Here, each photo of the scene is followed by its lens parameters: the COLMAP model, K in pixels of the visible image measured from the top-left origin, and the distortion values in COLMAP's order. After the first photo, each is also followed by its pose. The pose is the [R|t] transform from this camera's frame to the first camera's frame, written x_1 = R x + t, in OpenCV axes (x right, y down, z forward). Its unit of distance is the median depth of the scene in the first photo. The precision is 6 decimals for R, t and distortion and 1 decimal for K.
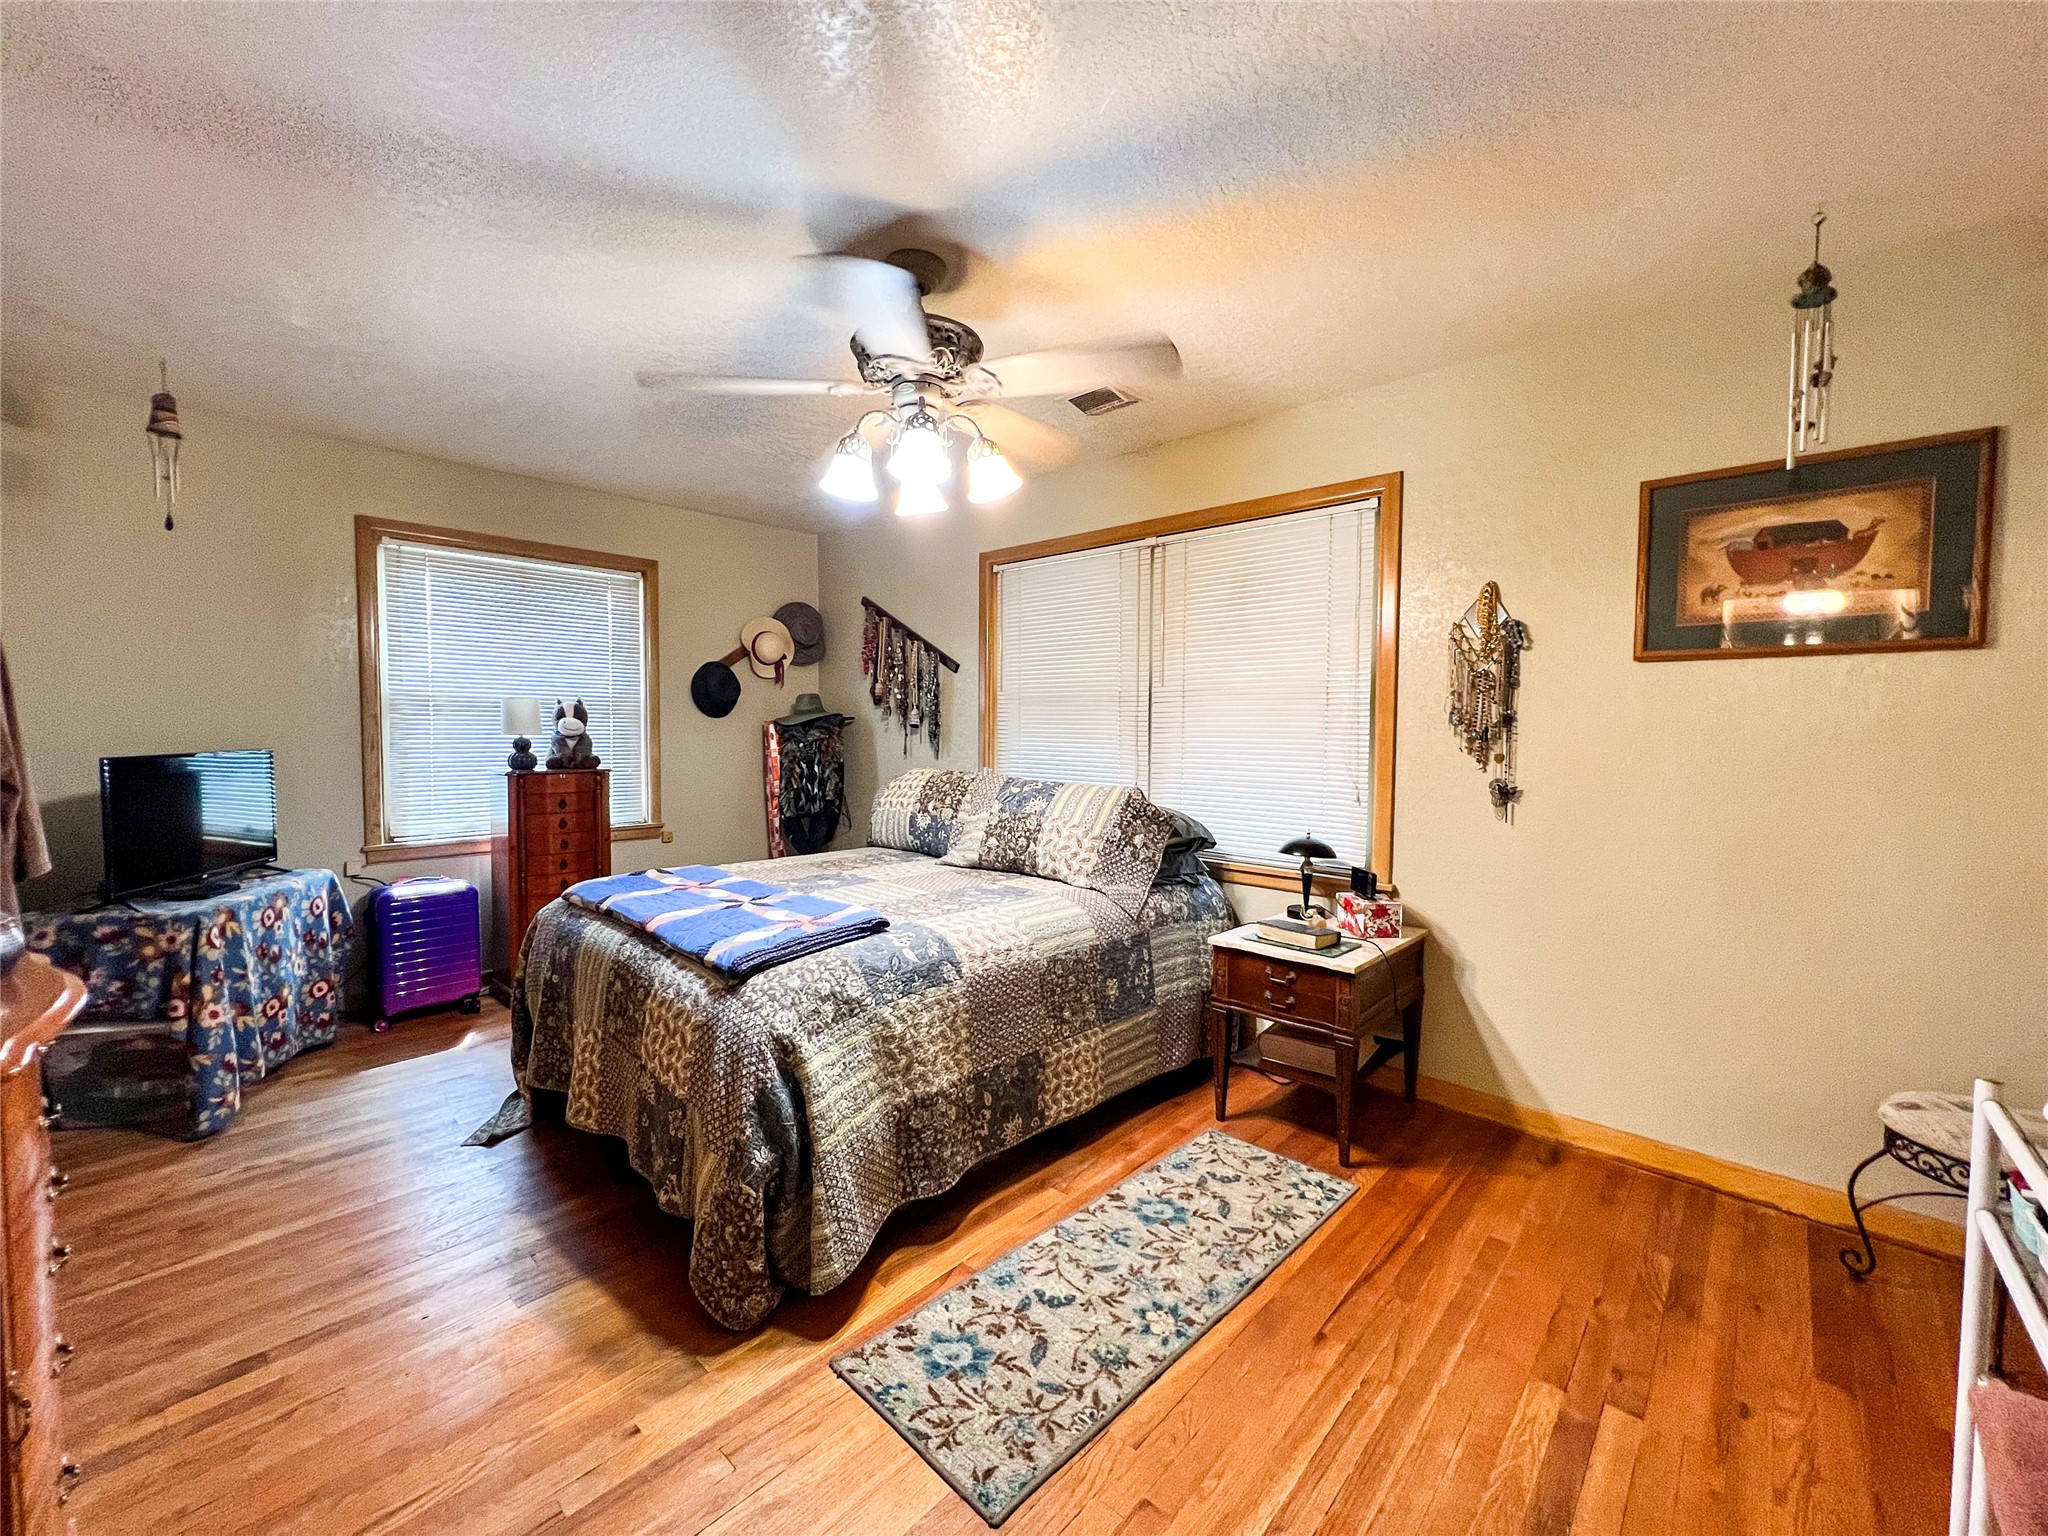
lens RADIAL K [[827.4, 0, 1018.0], [0, 827.4, 765.3], [0, 0, 1]] dist [-0.000167, 0.000079]
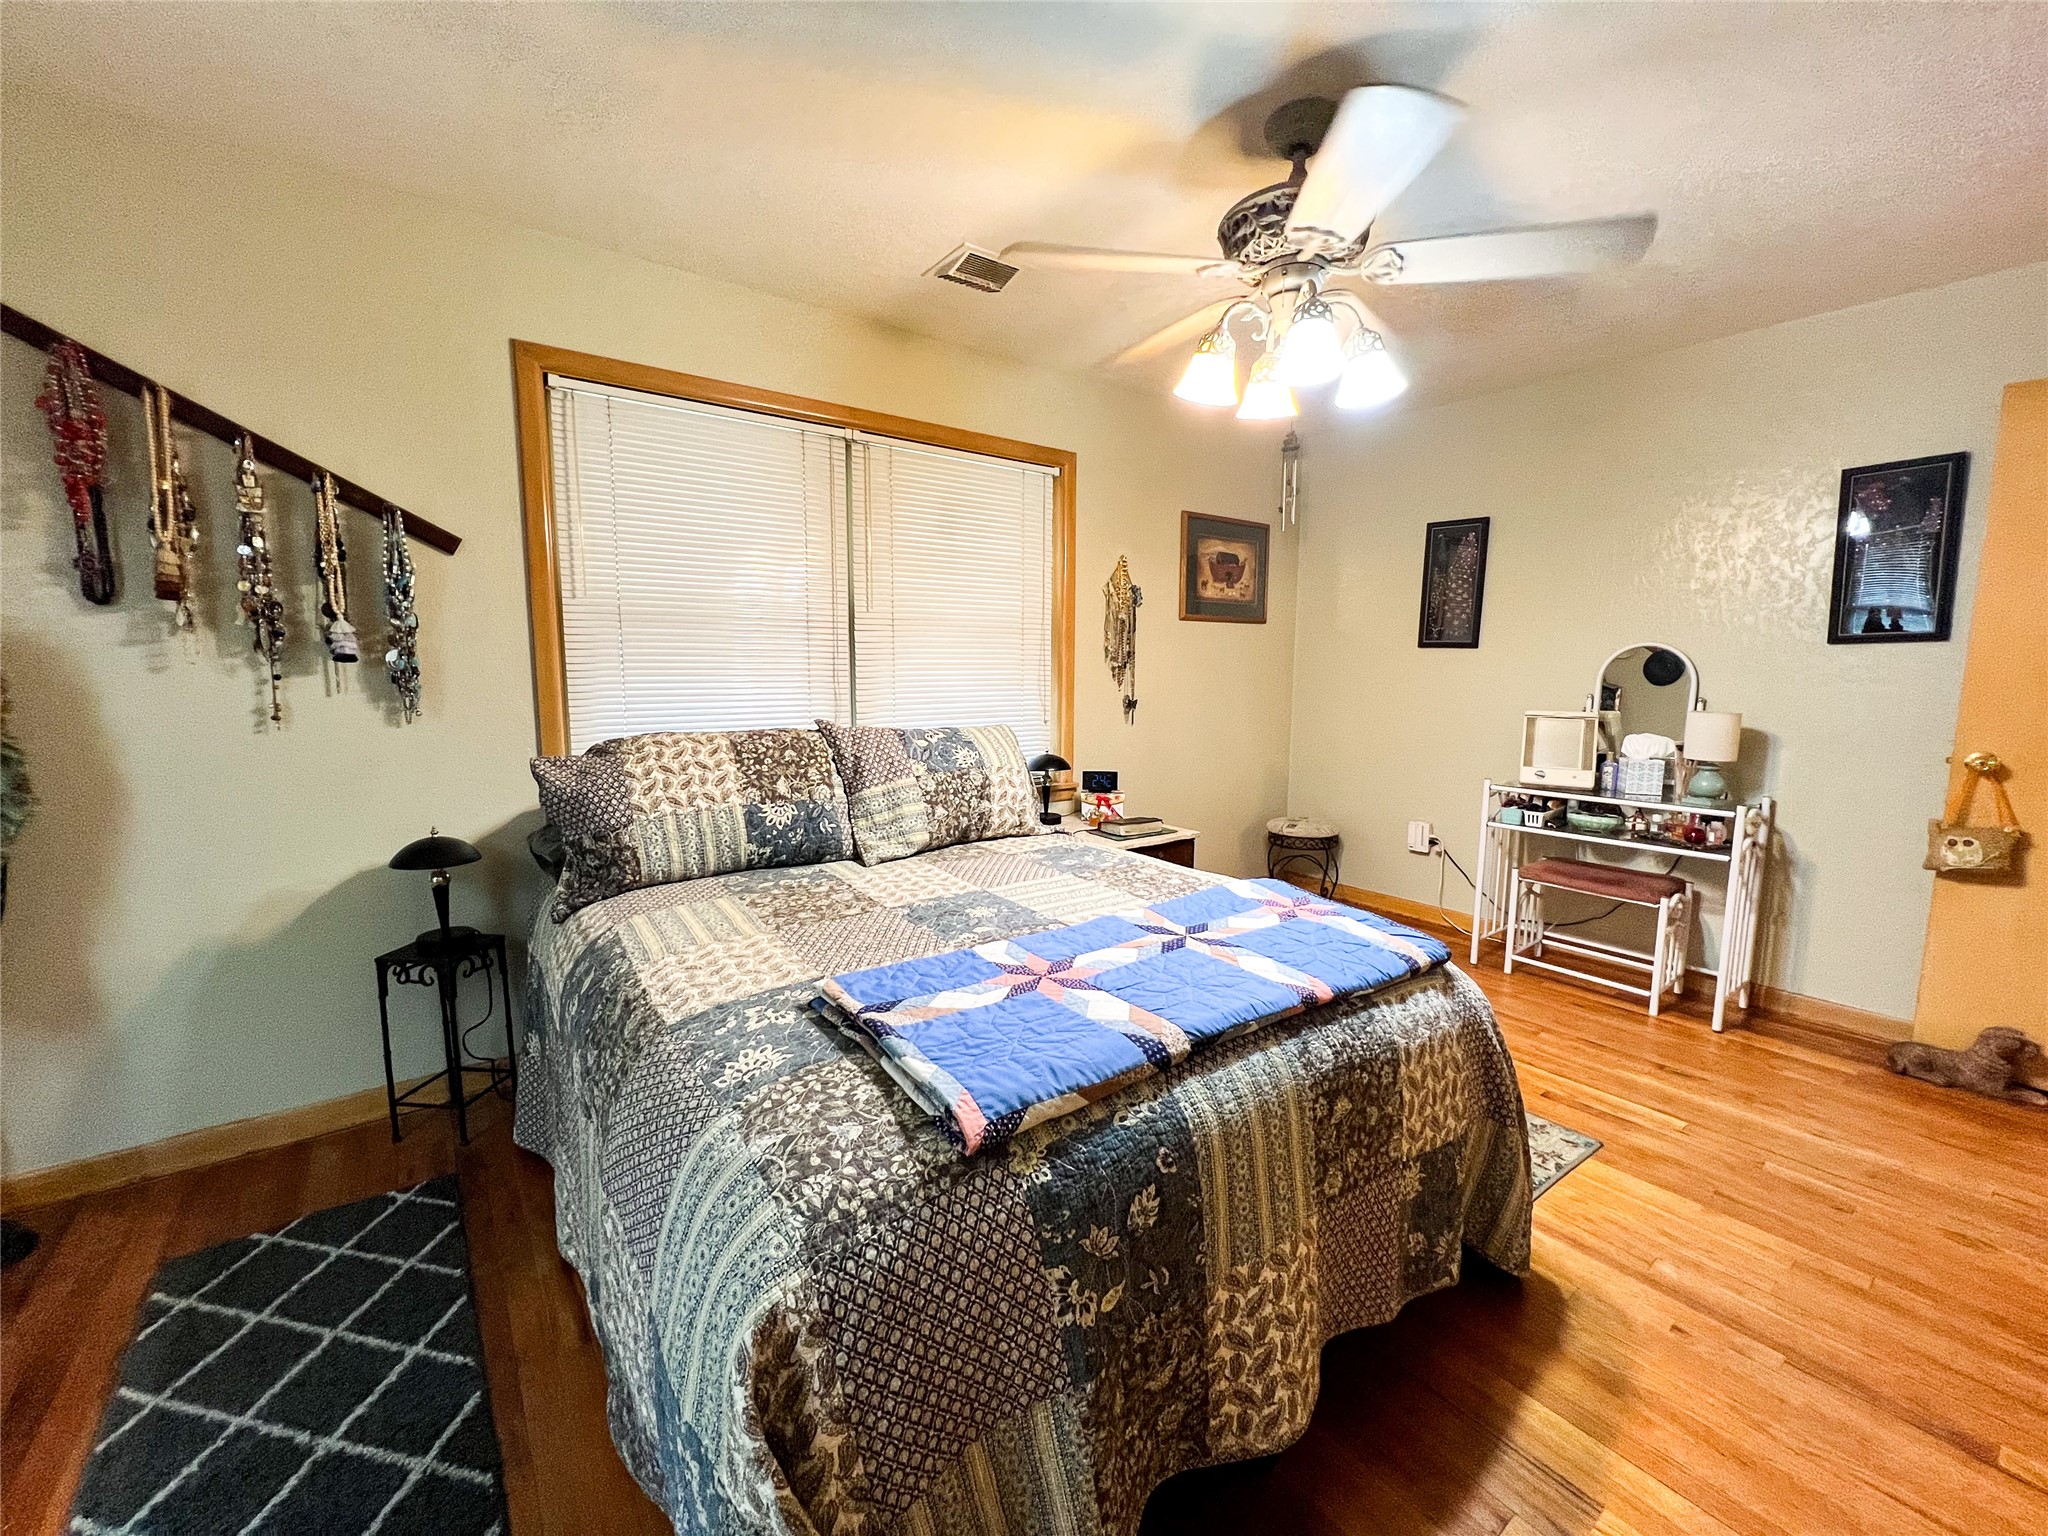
lens RADIAL K [[827.4, 0, 1018.0], [0, 827.4, 765.3], [0, 0, 1]] dist [-0.000167, 0.000079]
pose [[0.175927, -0.129611, 0.975833, -0.845612], [0.043327, 0.991353, 0.123861, -0.046551], [-0.983449, 0.020489, 0.180021, 0.882541]]
